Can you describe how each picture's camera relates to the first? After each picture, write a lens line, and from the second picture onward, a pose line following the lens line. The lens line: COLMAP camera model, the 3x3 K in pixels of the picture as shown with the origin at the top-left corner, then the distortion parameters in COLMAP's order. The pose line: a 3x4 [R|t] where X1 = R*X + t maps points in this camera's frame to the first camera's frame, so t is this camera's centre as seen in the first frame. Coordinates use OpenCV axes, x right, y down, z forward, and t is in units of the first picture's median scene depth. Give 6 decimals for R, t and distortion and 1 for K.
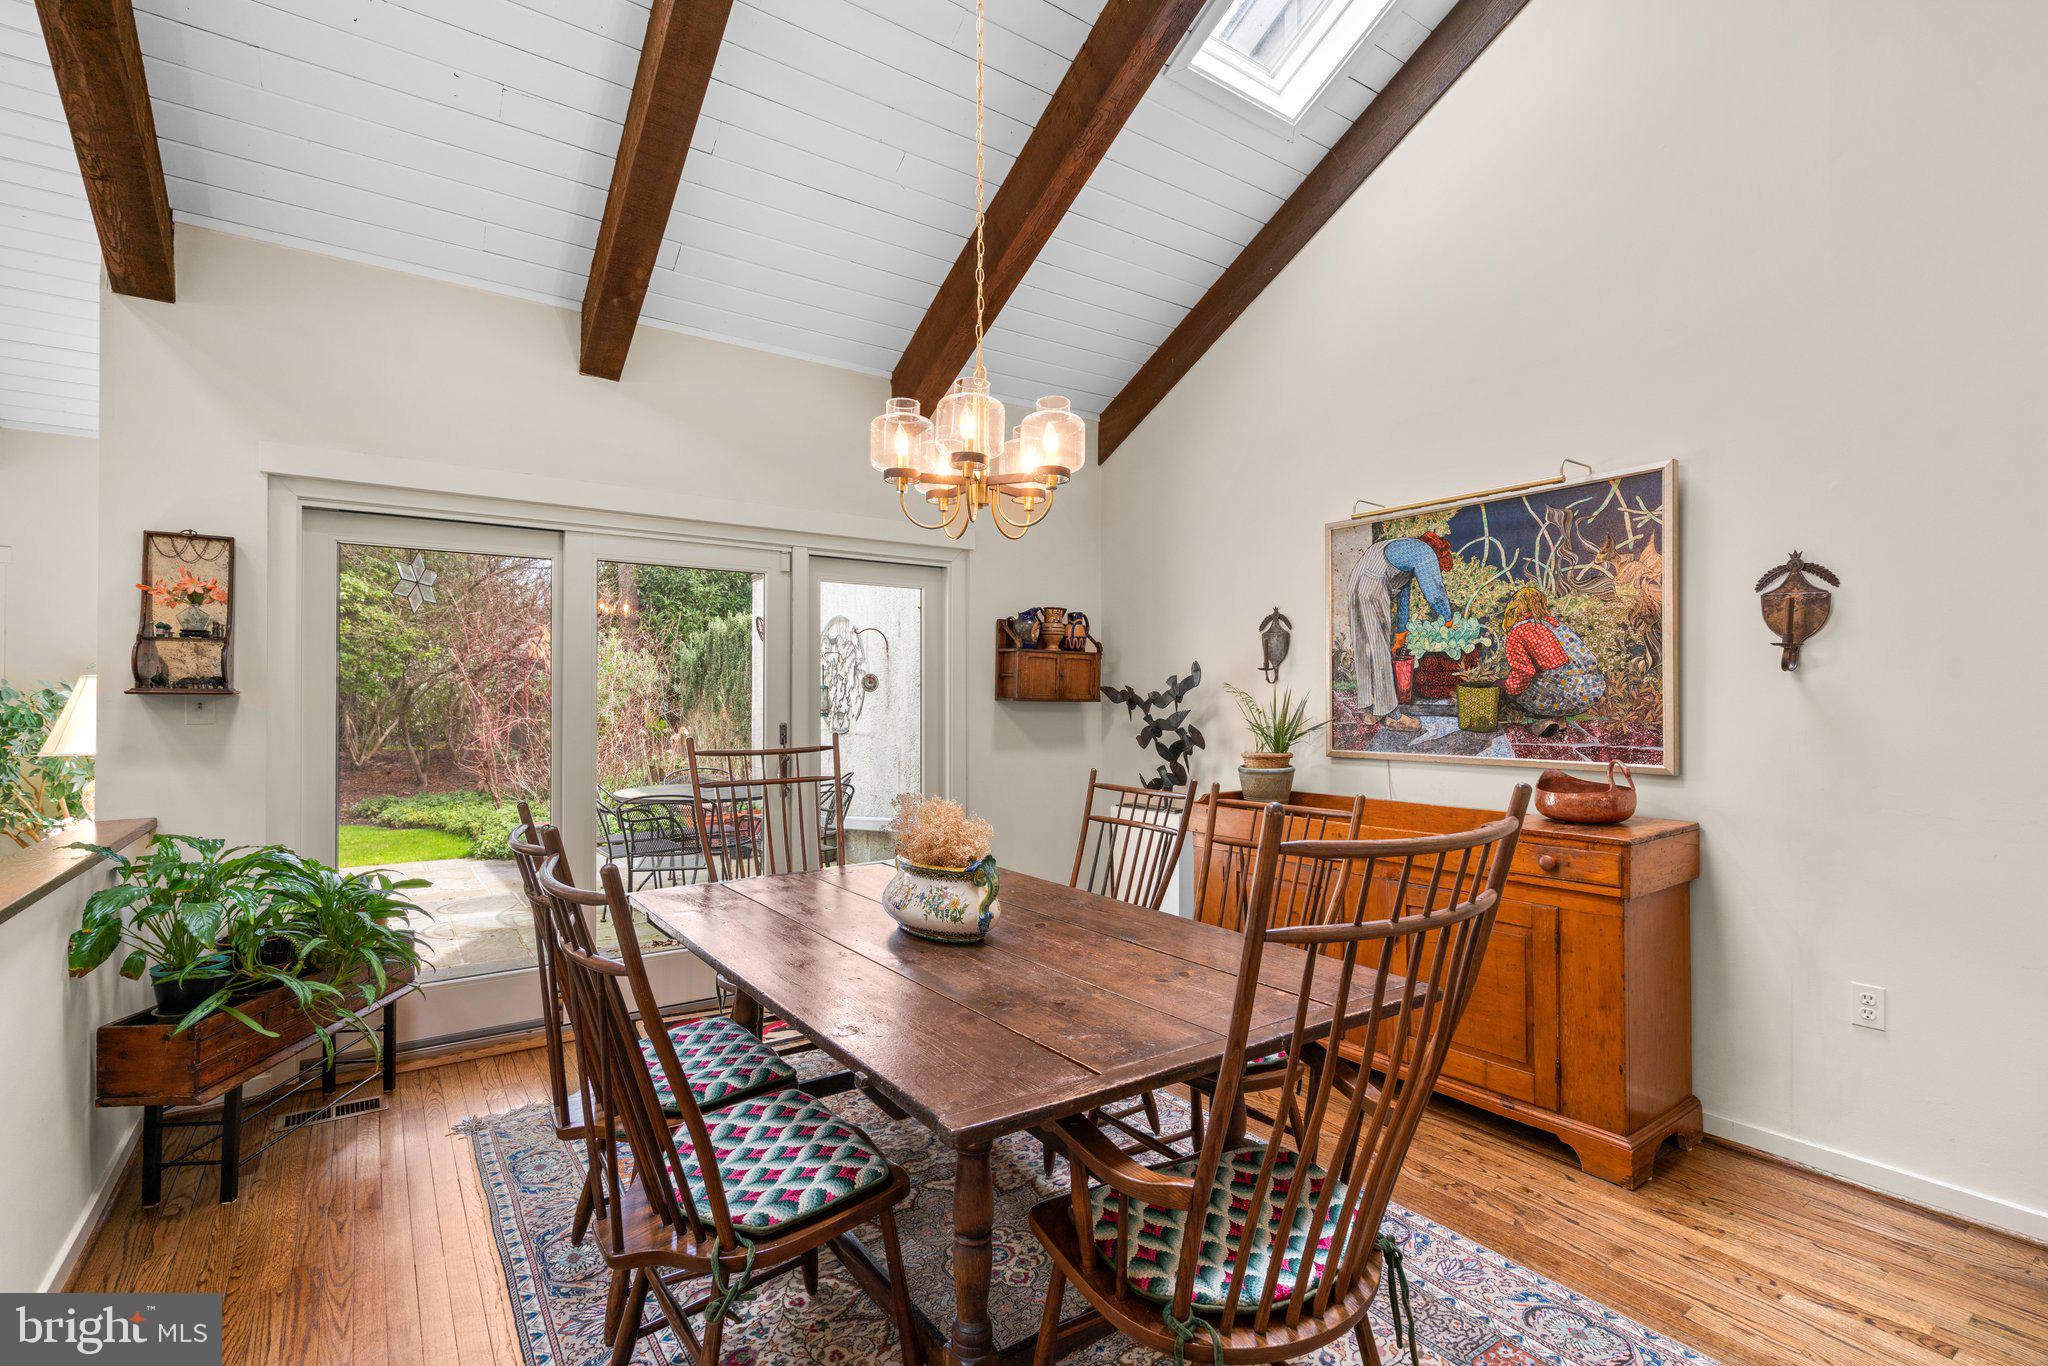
lens RADIAL K [[945.9, 0, 1023.9], [0, 945.9, 694.3], [0, 0, 1]] dist [-0.002911, -0.000261]
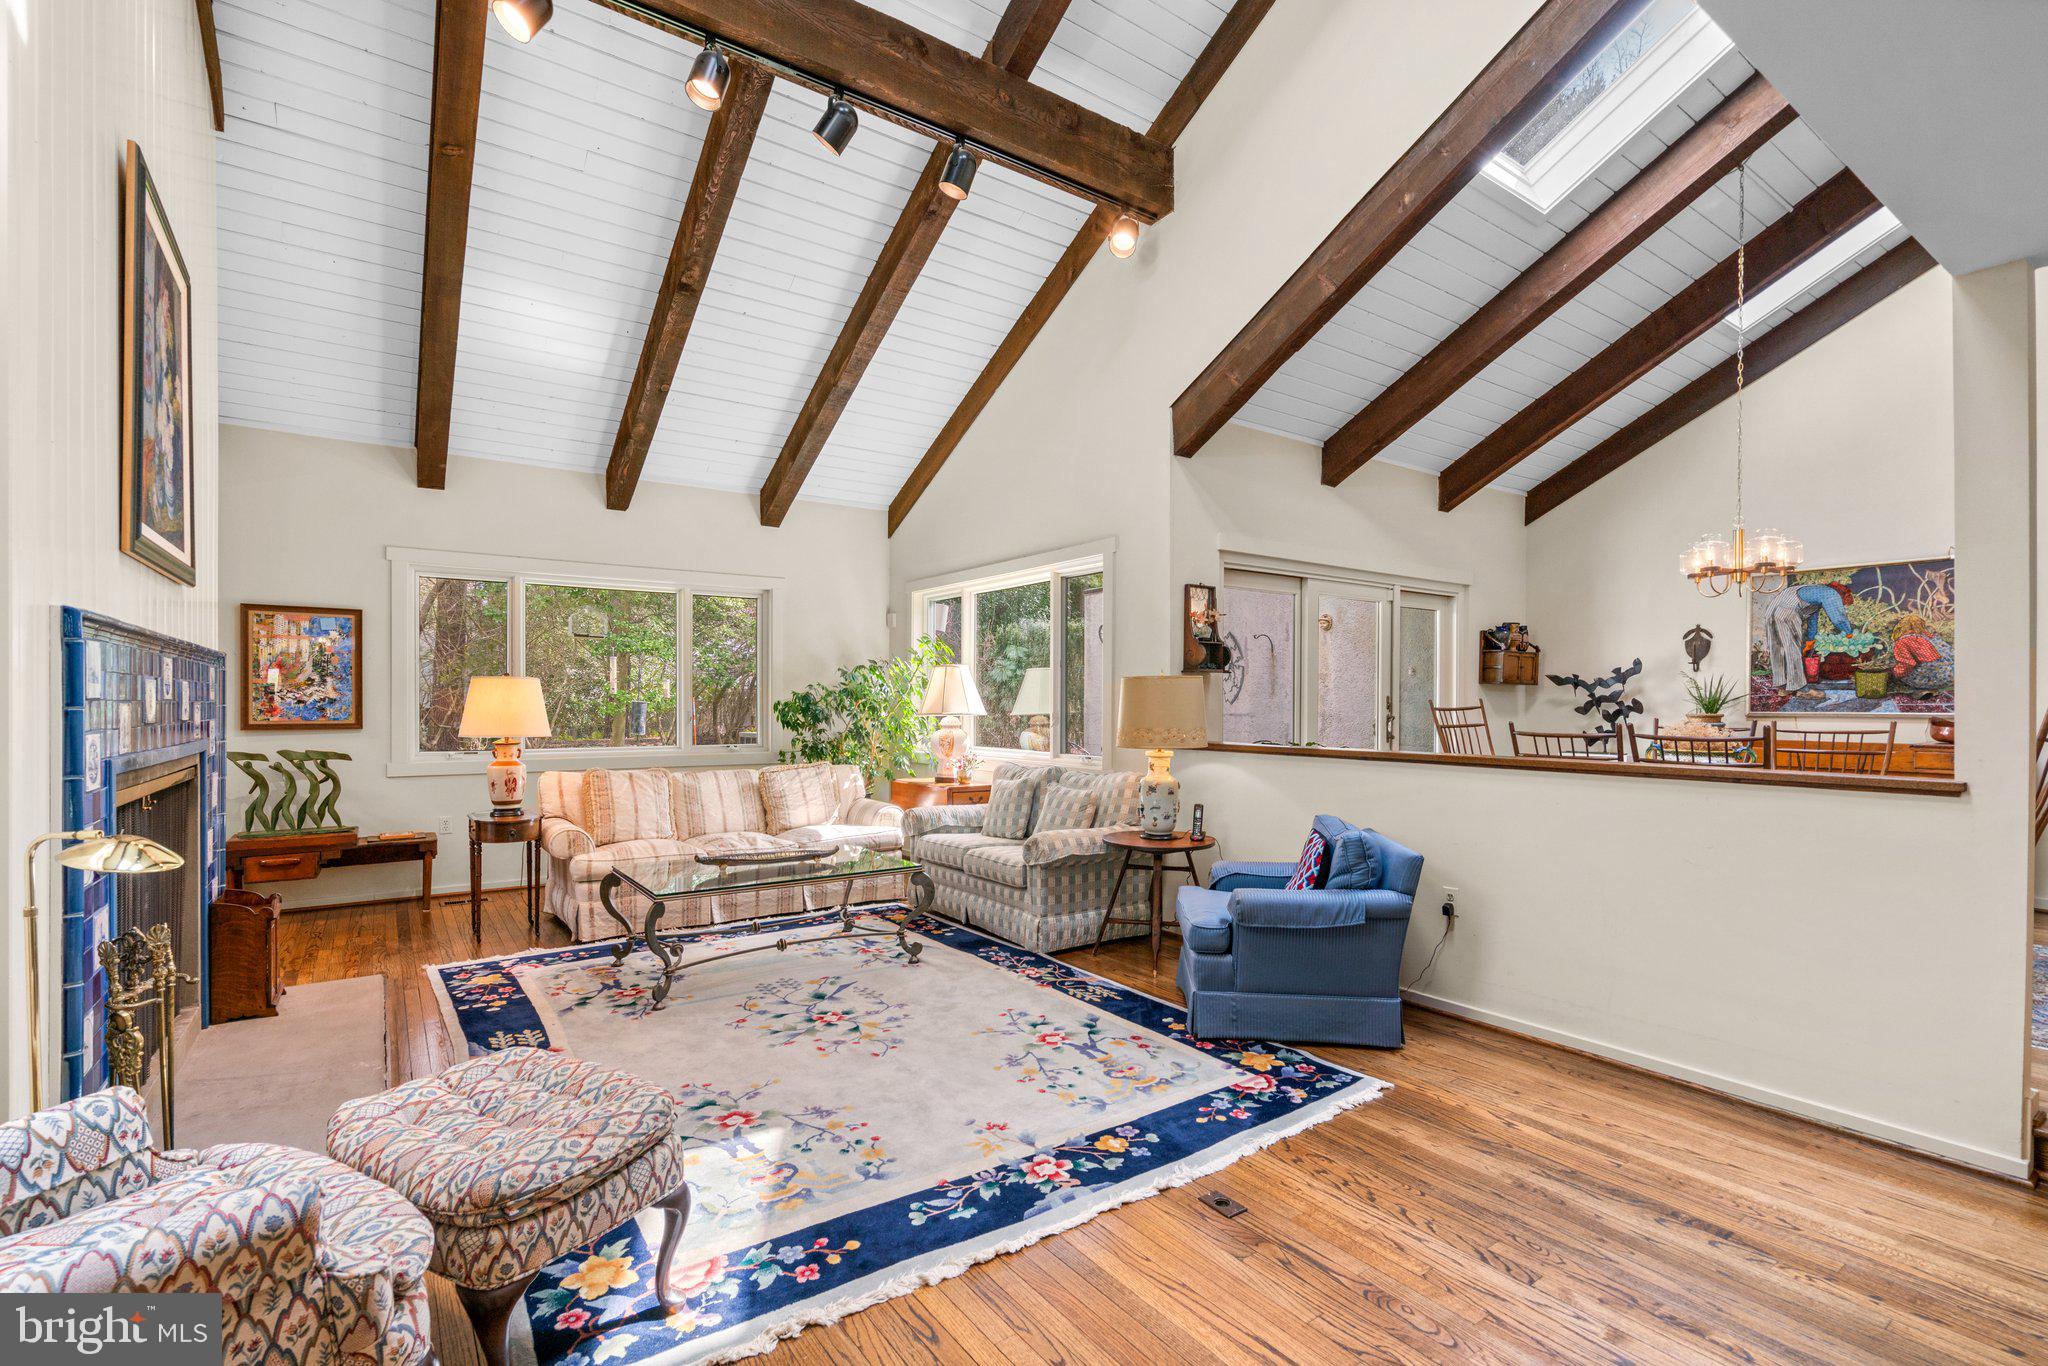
lens RADIAL K [[934.9, 0, 1026.0], [0, 934.9, 715.6], [0, 0, 1]] dist [-0.003109, 0.000940]
pose [[0.999993, 0.003543, -0.000906, -0.995626], [-0.003523, 0.999780, 0.020669, 0.038325], [0.000979, -0.020666, 0.999786, -0.666113]]
